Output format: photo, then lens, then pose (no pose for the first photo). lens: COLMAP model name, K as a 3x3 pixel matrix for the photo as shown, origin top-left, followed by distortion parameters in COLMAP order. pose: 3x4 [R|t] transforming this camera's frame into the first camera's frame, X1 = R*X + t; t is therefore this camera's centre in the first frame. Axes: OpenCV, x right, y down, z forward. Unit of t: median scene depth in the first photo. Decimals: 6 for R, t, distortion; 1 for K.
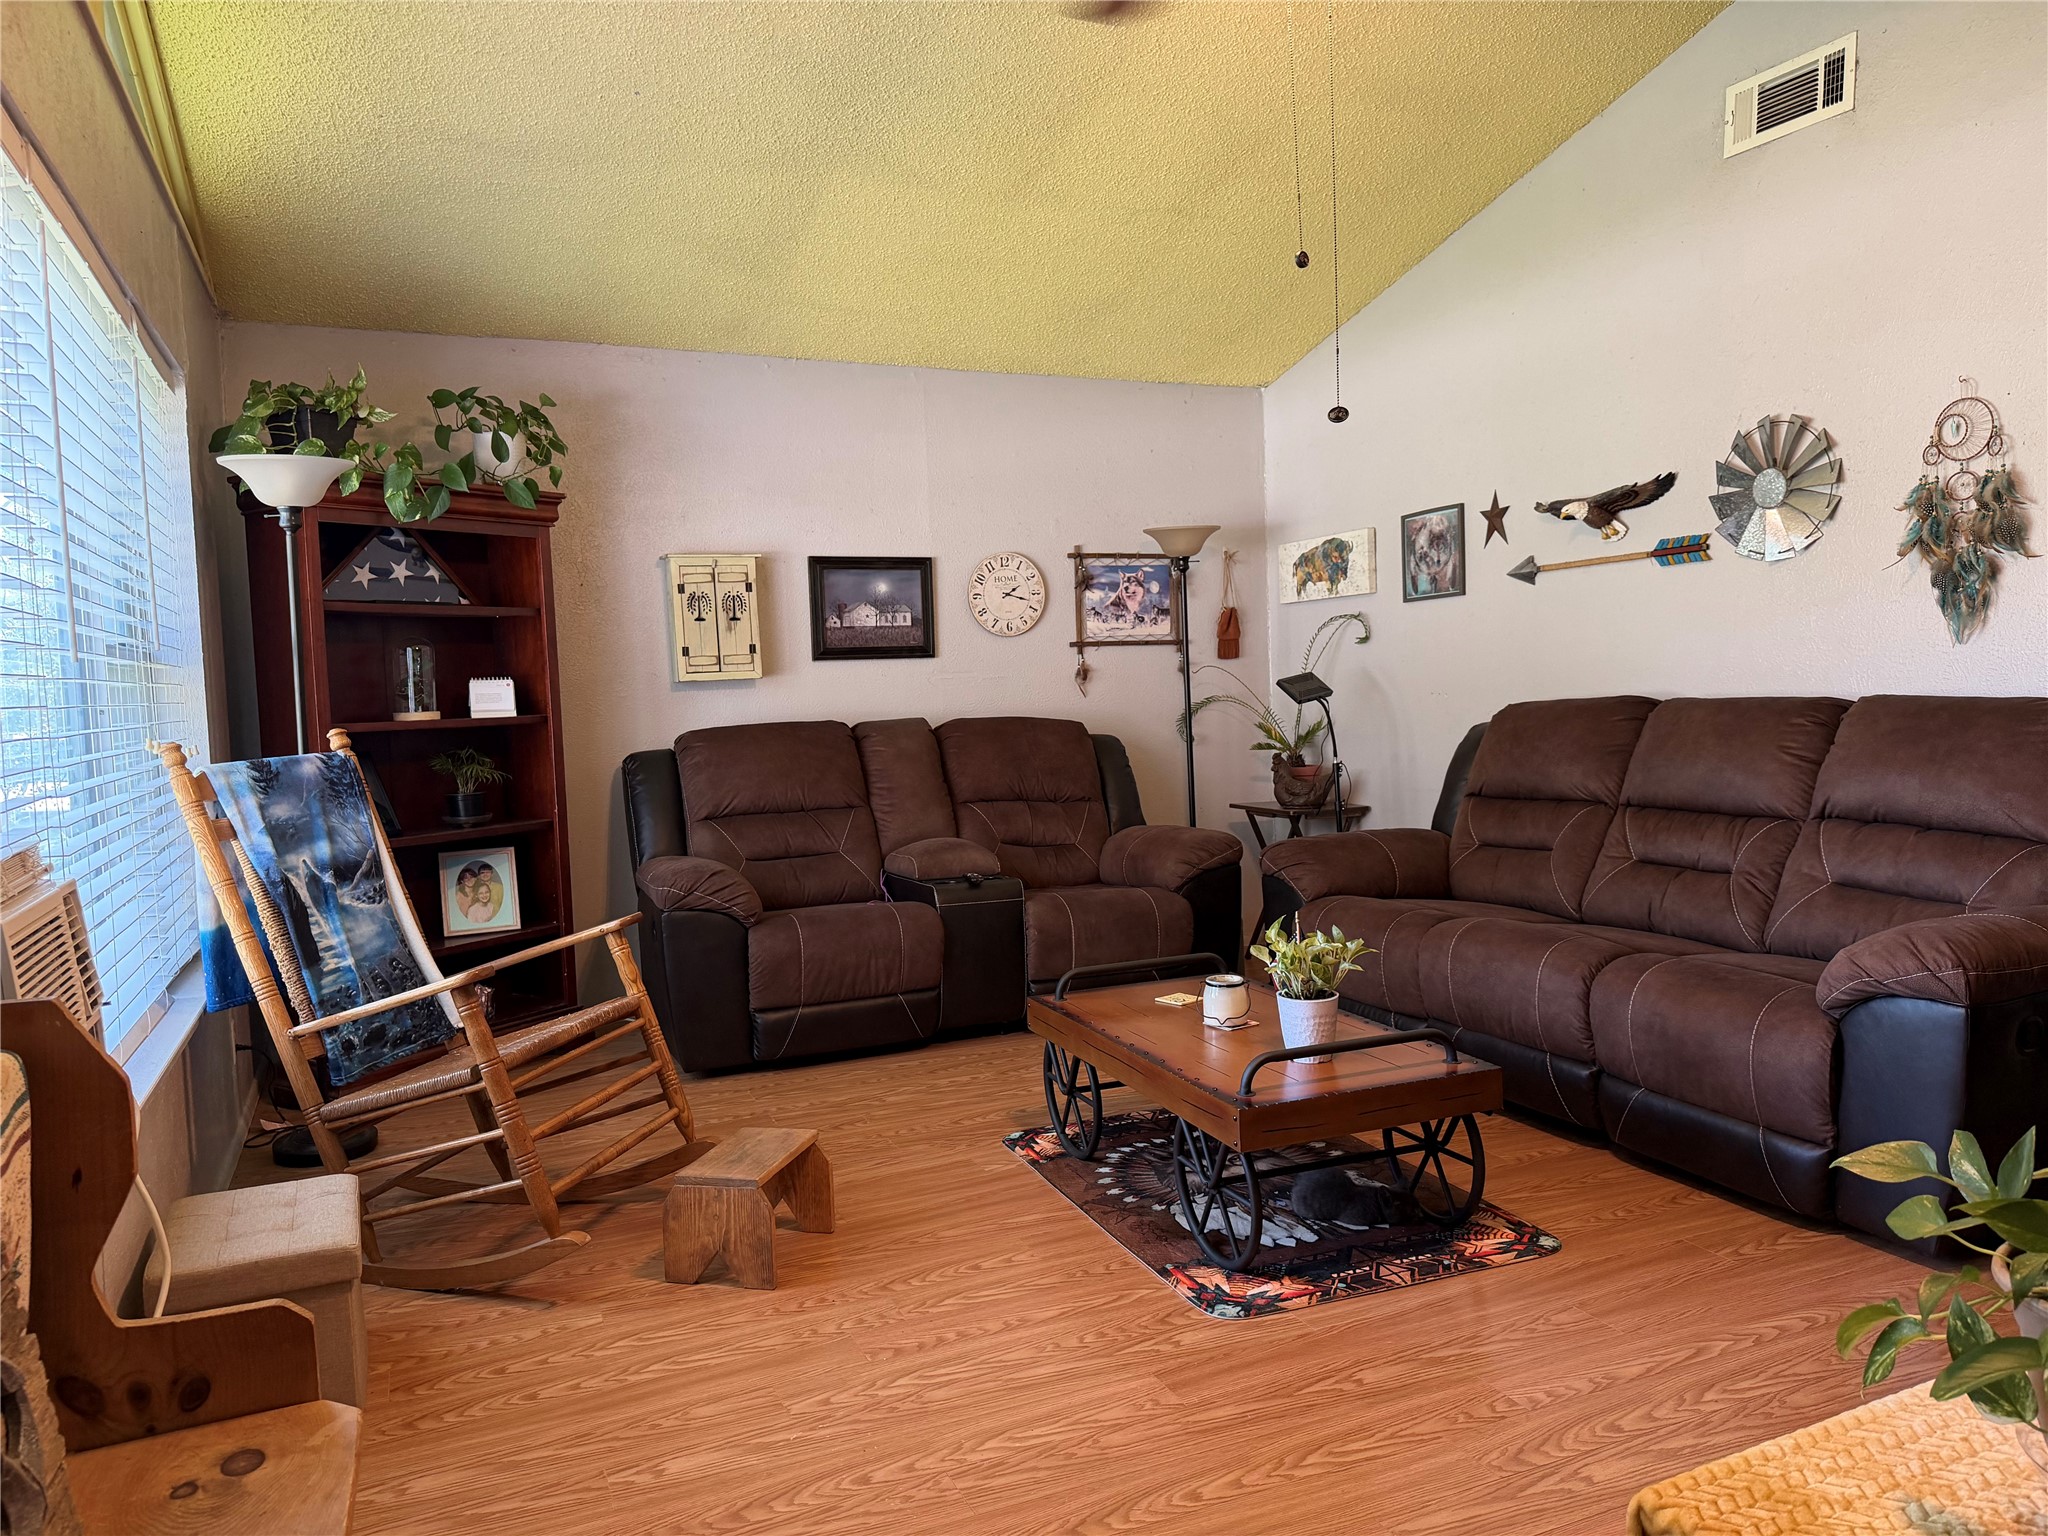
lens RADIAL K [[1429.8, 0, 1020.6], [0, 1429.8, 773.4], [0, 0, 1]] dist [0.107217, -0.163252]
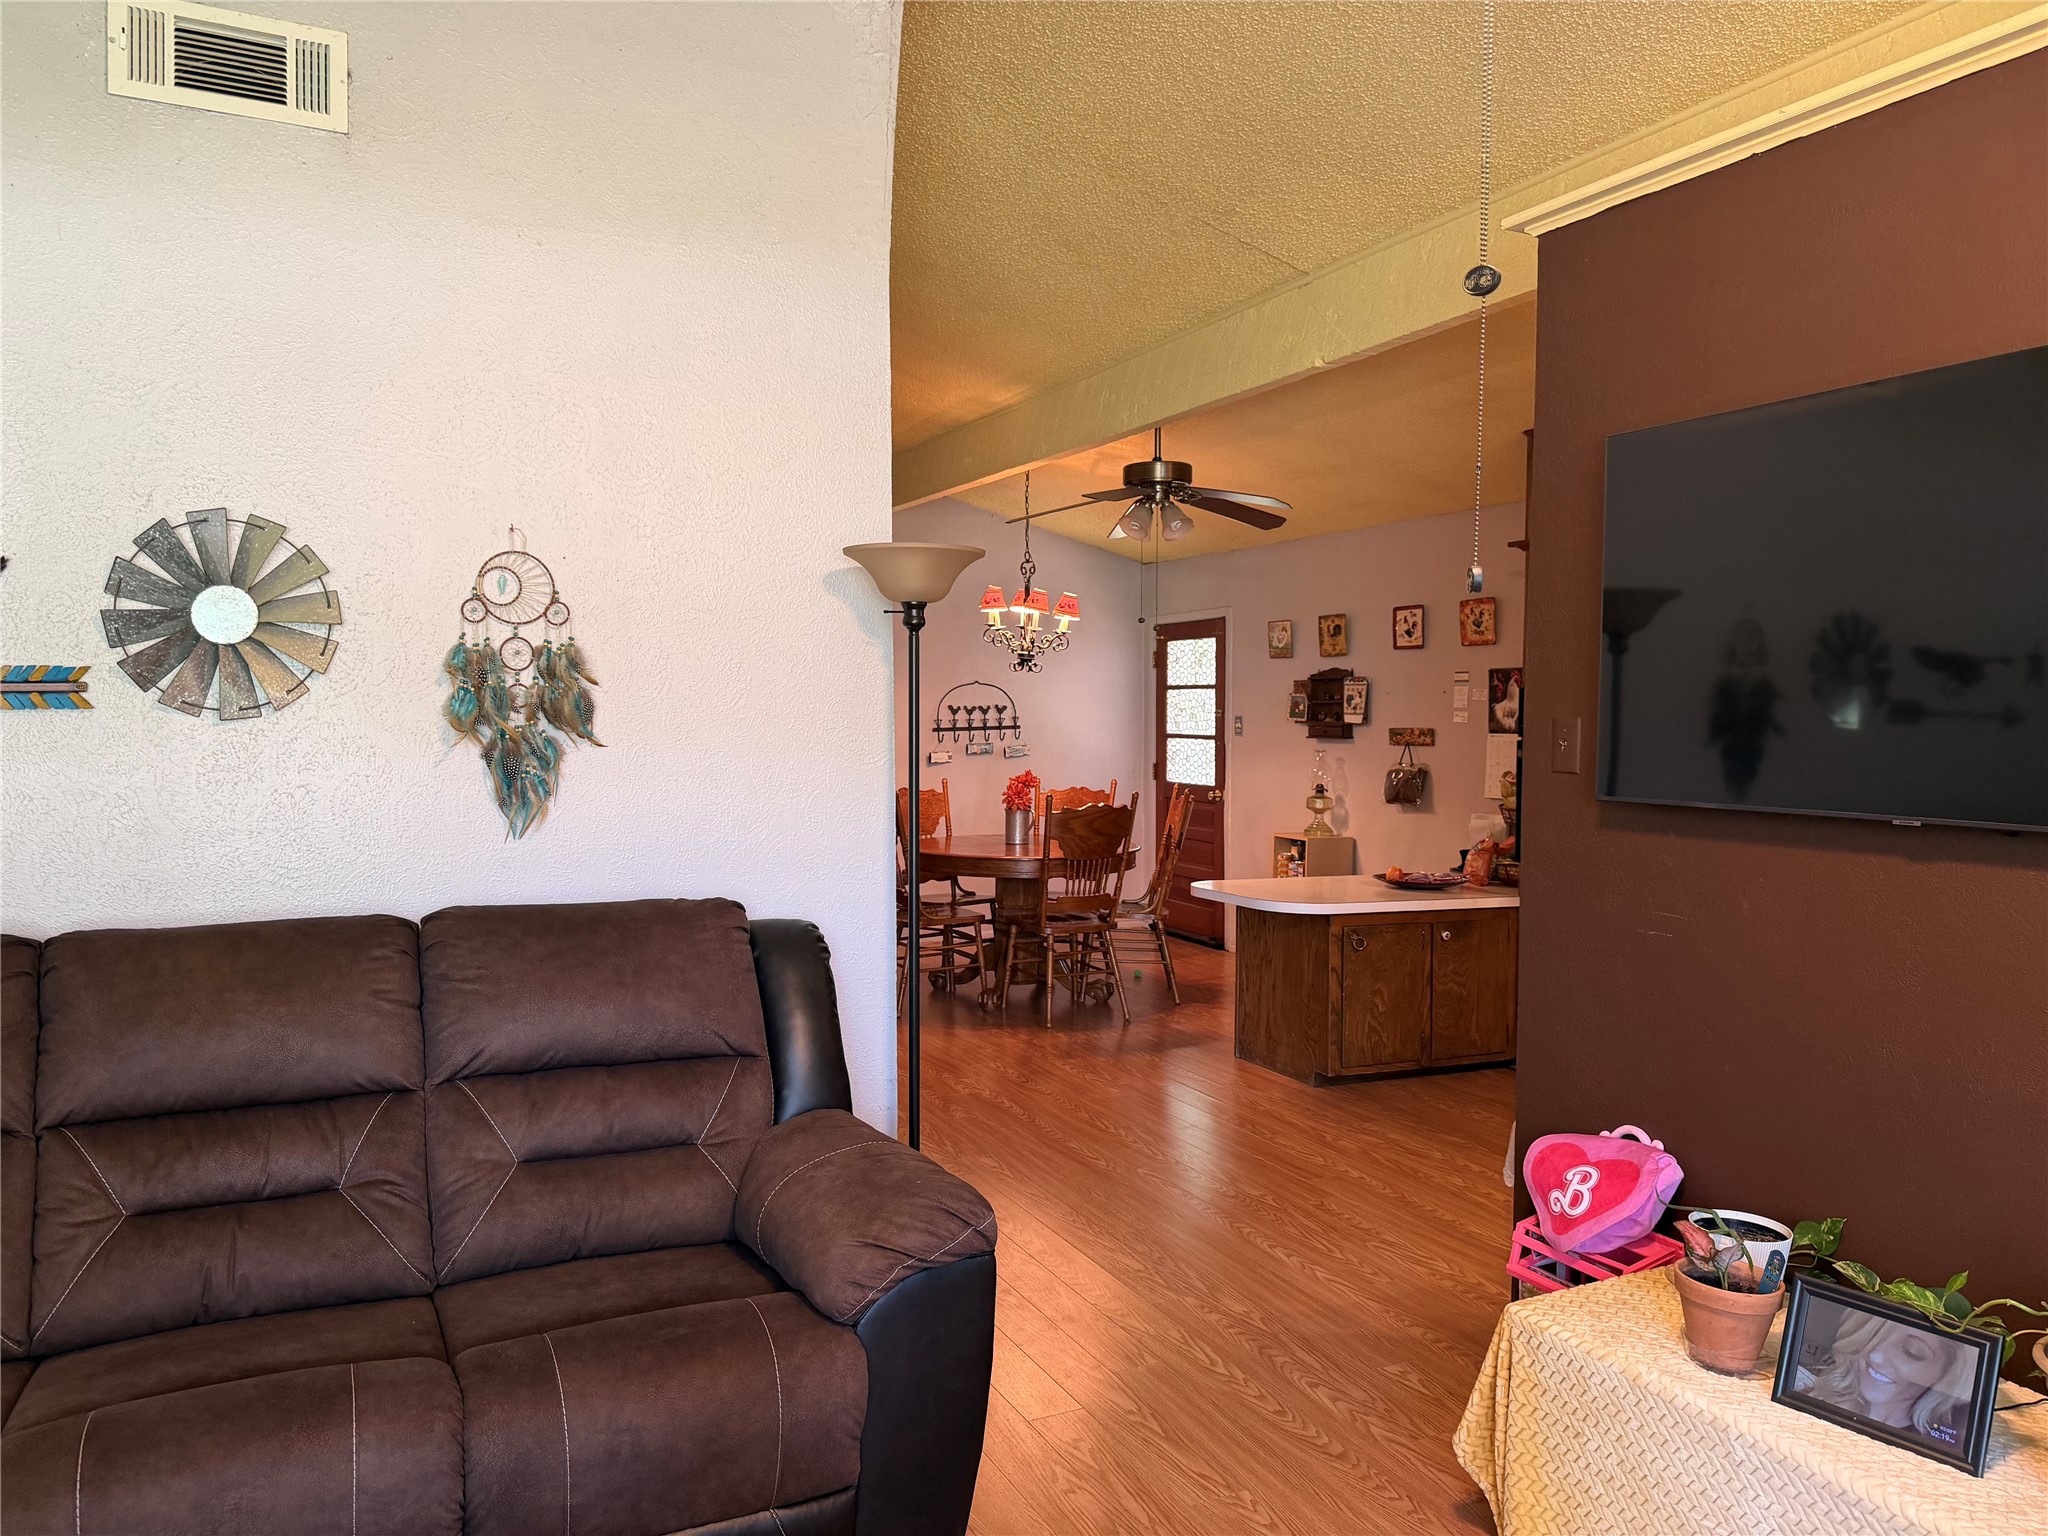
lens RADIAL K [[1432.6, 0, 1018.5], [0, 1432.6, 773.3], [0, 0, 1]] dist [0.140275, -0.228137]
pose [[-0.030647, -0.007628, 0.999501, -0.204748], [0.066155, 0.997763, 0.009643, -0.113359], [-0.997339, 0.066418, -0.030073, 0.712957]]
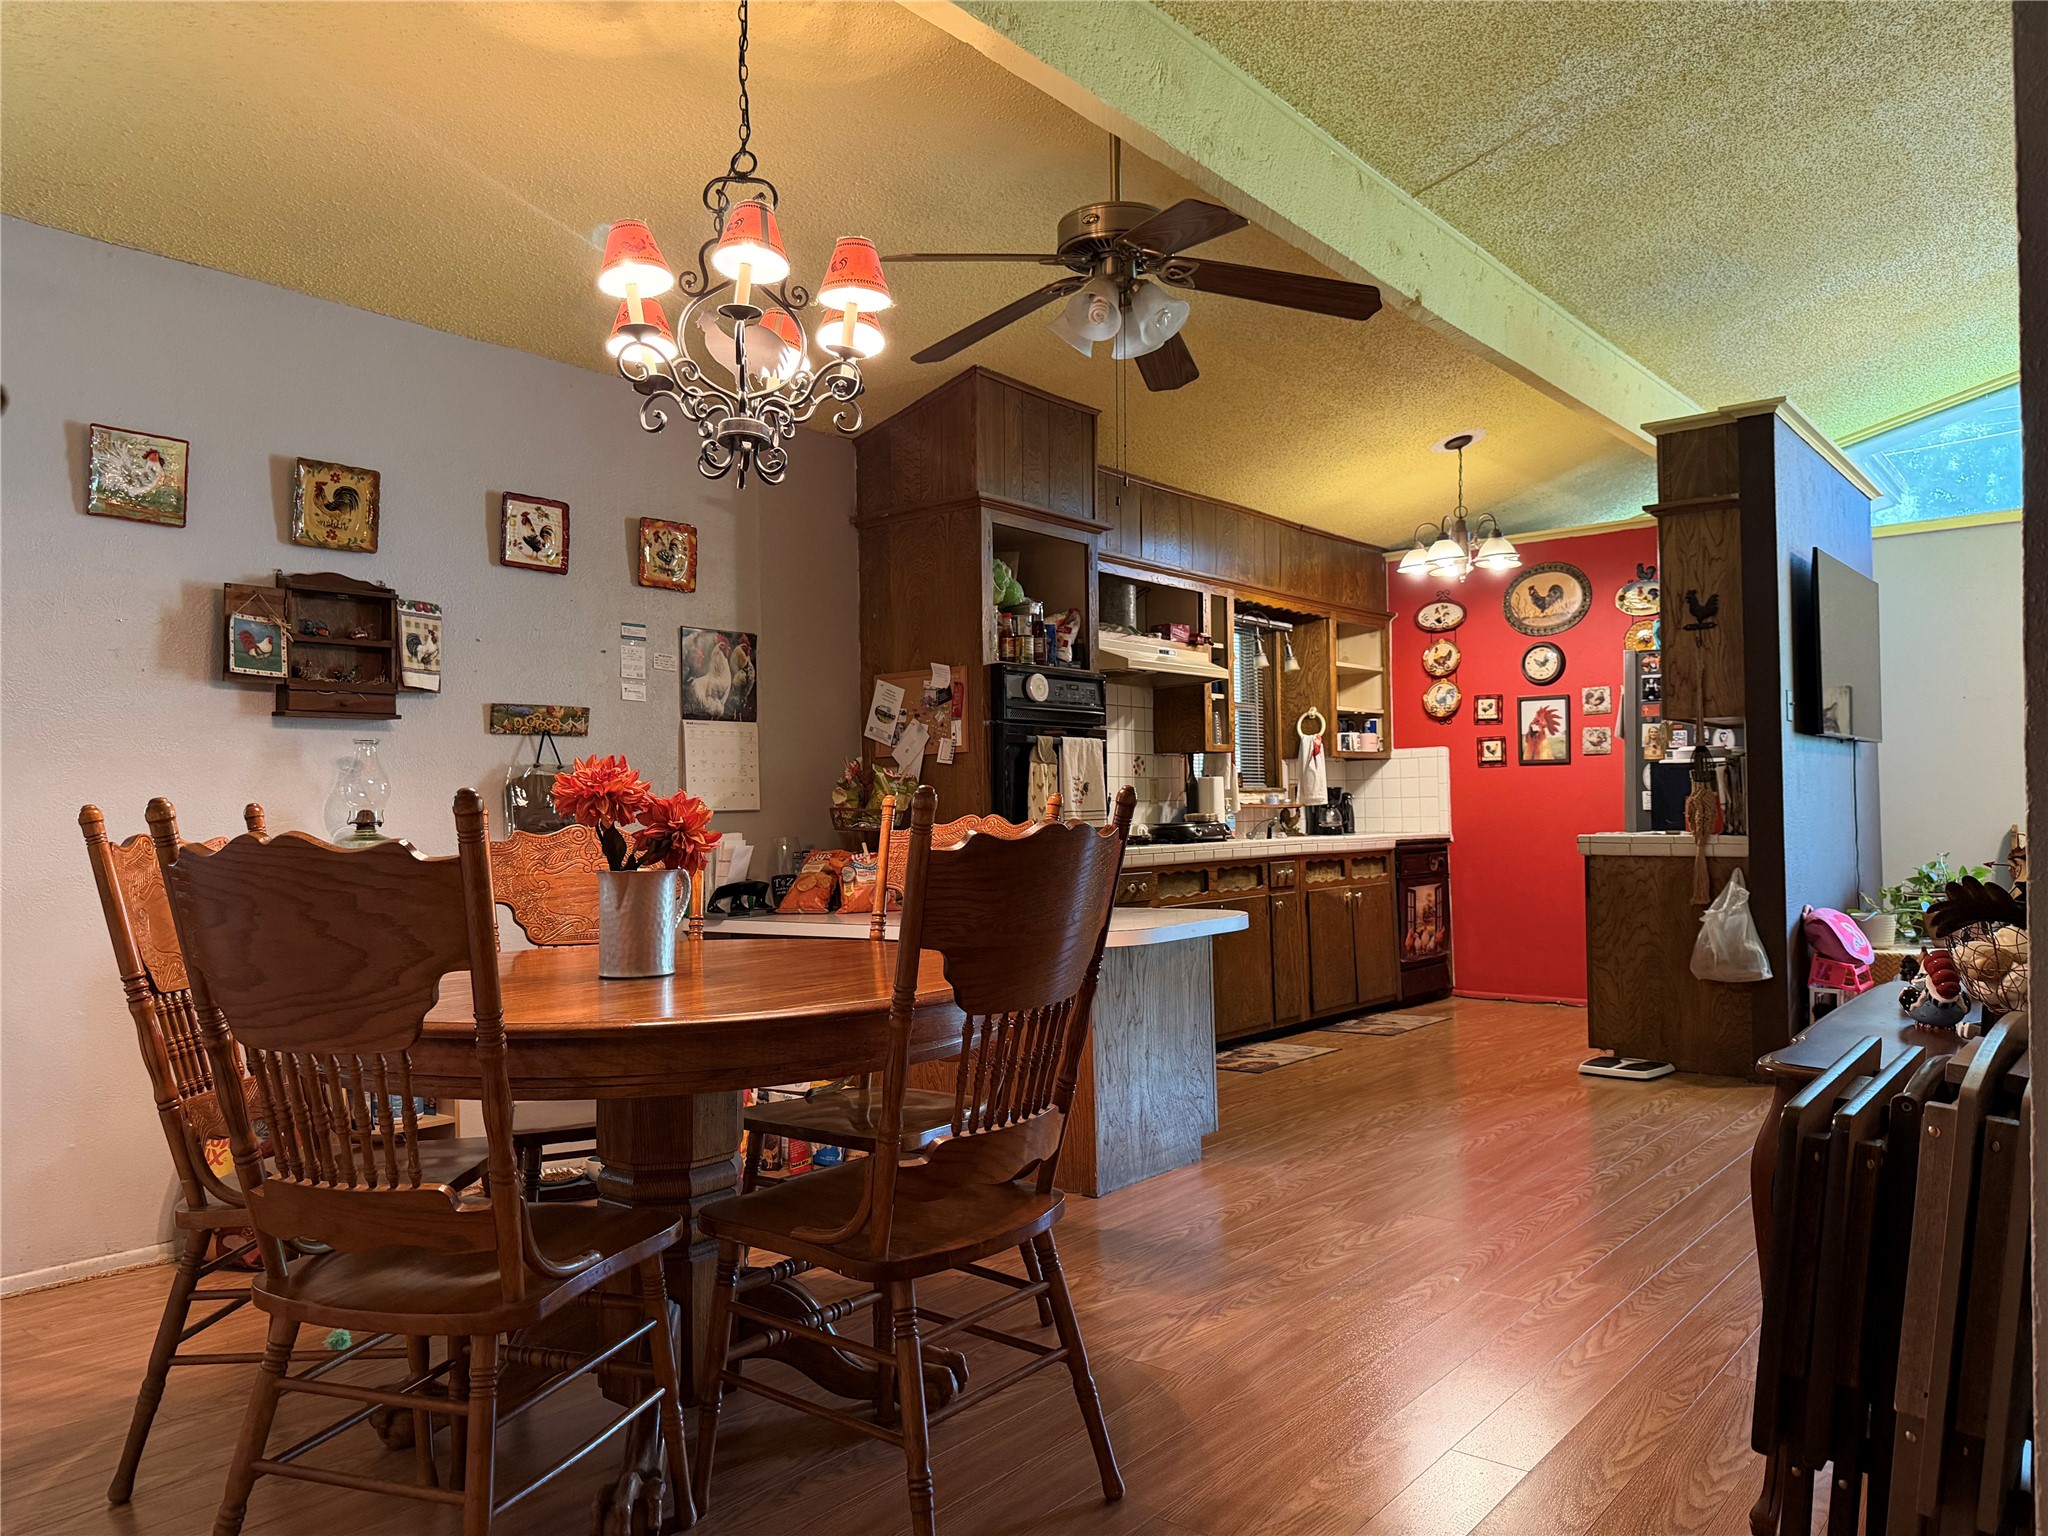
lens RADIAL K [[1426.6, 0, 1021.4], [0, 1426.6, 773.5], [0, 0, 1]] dist [0.156931, -0.298584]
pose [[-0.891945, 0.037672, -0.450572, 1.948747], [0.014561, 0.998399, 0.054651, -0.124264], [0.451910, 0.042185, -0.891066, 1.337658]]
